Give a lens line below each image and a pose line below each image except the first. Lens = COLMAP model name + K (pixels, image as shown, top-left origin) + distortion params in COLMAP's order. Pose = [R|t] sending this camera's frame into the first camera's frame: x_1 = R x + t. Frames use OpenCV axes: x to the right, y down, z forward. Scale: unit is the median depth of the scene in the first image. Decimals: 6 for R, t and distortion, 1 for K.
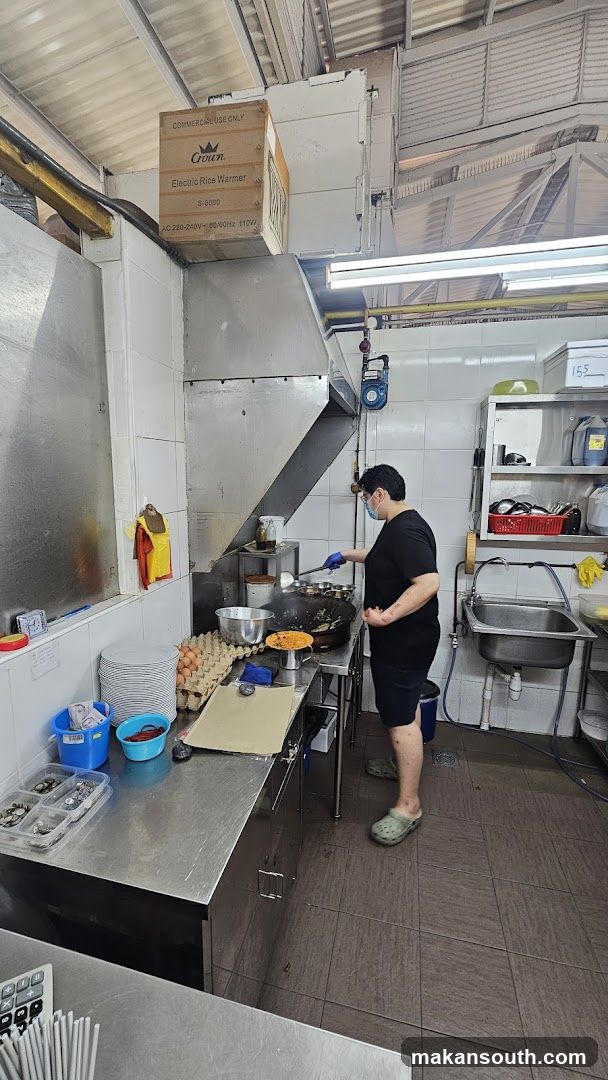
lens RADIAL K [[445.2, 0, 300.7], [0, 445.2, 537.5], [0, 0, 1]] dist [0.008250, 0.000307]
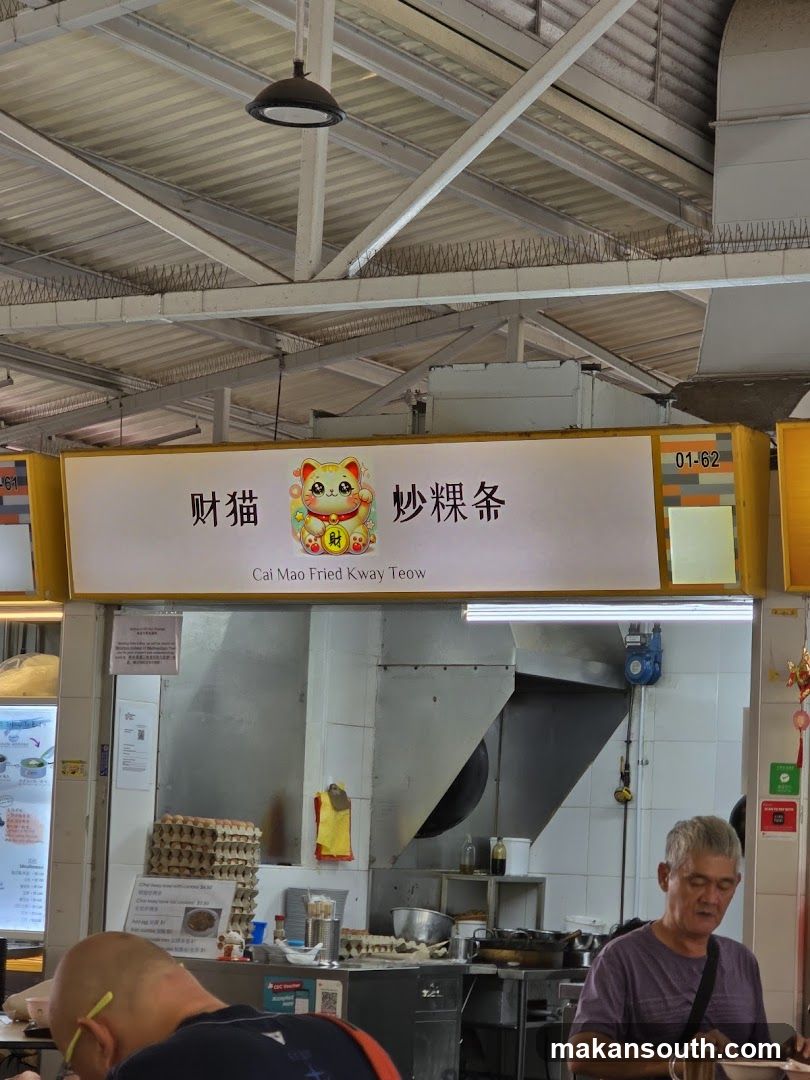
lens RADIAL K [[2936.4, 0, 398.0], [0, 2936.4, 550.6], [0, 0, 1]] dist [-0.706922, 0.000000]
pose [[0.955202, 0.004637, -0.295917, 1.550354], [-0.079818, 0.966863, -0.242499, 0.882879], [0.284987, 0.255255, 0.923919, -4.598874]]
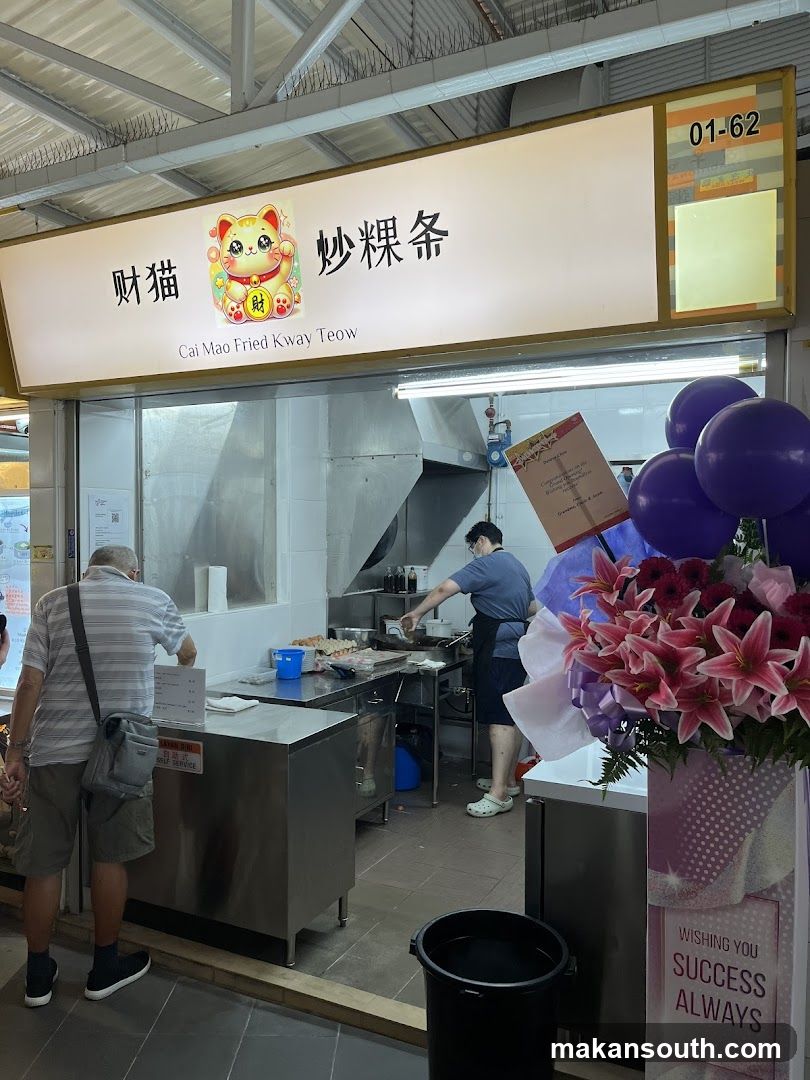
lens RADIAL K [[820.8, 0, 400.3], [0, 820.8, 551.0], [0, 0, 1]] dist [0.054056, -0.061480]
pose [[0.971588, 0.003857, -0.236648, 0.541860], [-0.032904, 0.992359, -0.118916, 0.224557], [0.234381, 0.123324, 0.964291, -1.317271]]
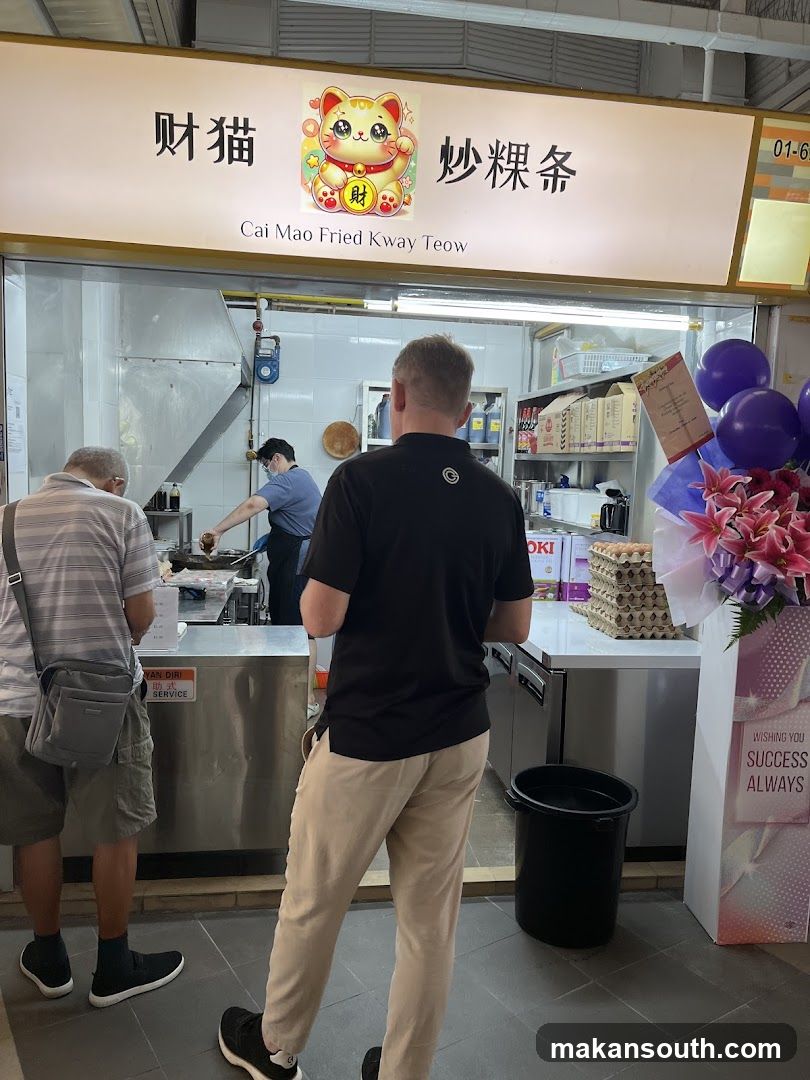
lens RADIAL K [[820.8, 0, 409.9], [0, 820.8, 551.0], [0, 0, 1]] dist [0.054056, -0.061480]
pose [[0.931222, -0.011105, 0.364283, -0.333724], [0.024374, 0.999195, -0.031849, 0.263135], [-0.363637, 0.038537, 0.930743, -1.324467]]
